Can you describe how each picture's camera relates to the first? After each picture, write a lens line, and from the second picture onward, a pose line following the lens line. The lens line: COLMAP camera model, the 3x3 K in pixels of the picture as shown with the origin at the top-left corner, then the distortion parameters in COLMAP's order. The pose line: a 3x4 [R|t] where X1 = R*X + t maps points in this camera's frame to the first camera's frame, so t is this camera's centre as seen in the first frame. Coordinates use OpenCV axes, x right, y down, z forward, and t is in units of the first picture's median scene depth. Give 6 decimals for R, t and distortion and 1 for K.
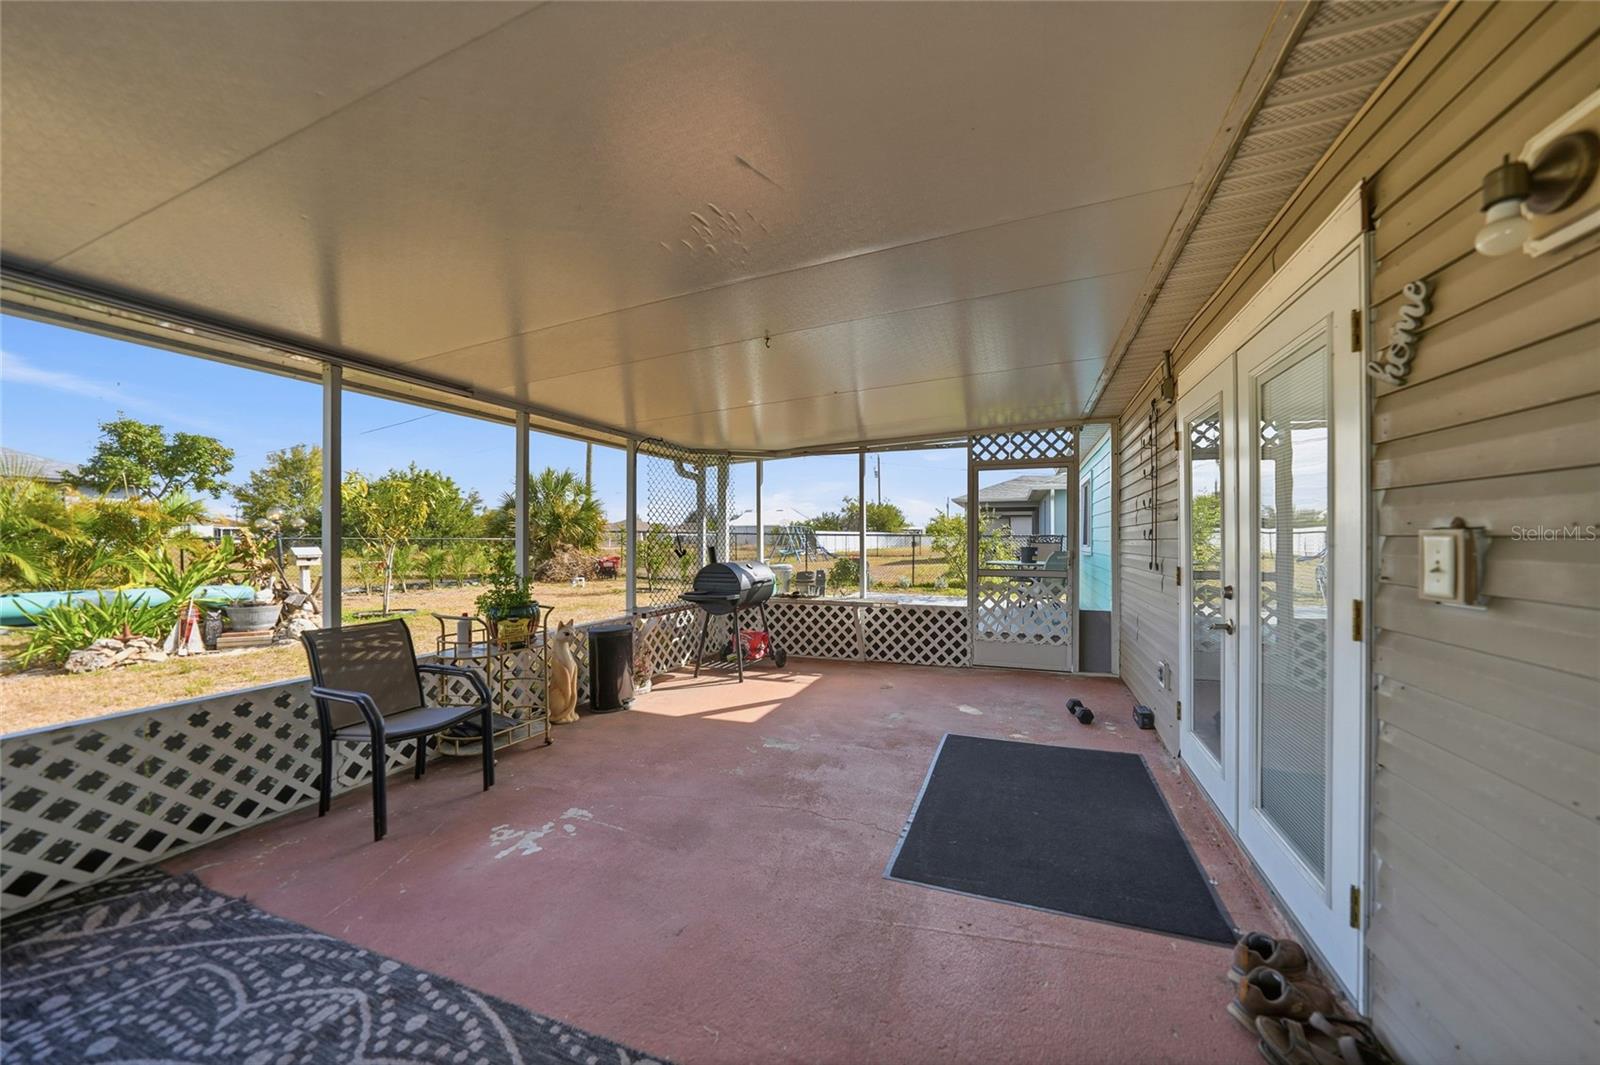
lens RADIAL K [[547.3, 0, 800.0], [0, 547.3, 532.5], [0, 0, 1]] dist [-0.001166, -0.000130]
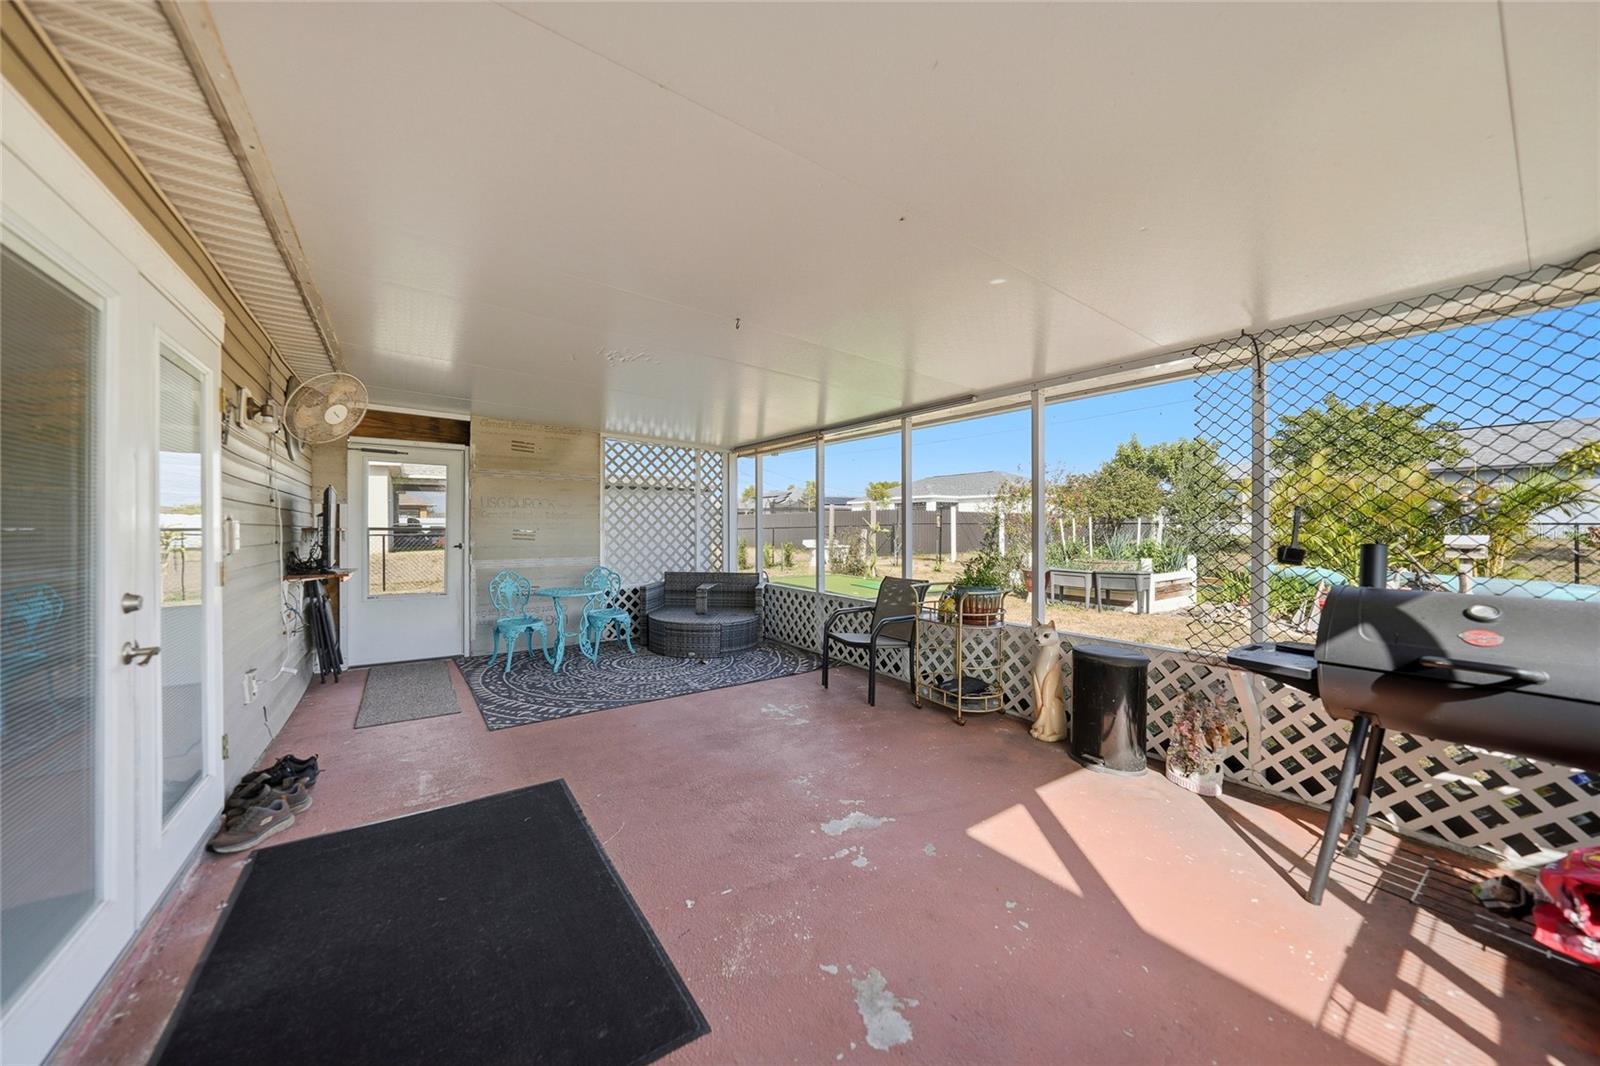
lens RADIAL K [[547.3, 0, 800.0], [0, 547.3, 533.0], [0, 0, 1]] dist [-0.001166, -0.000130]
pose [[-0.538272, 0.008576, -0.842728, 0.580619], [0.014033, 0.999901, 0.001212, 0.021702], [0.842654, -0.011174, -0.538339, 1.335899]]
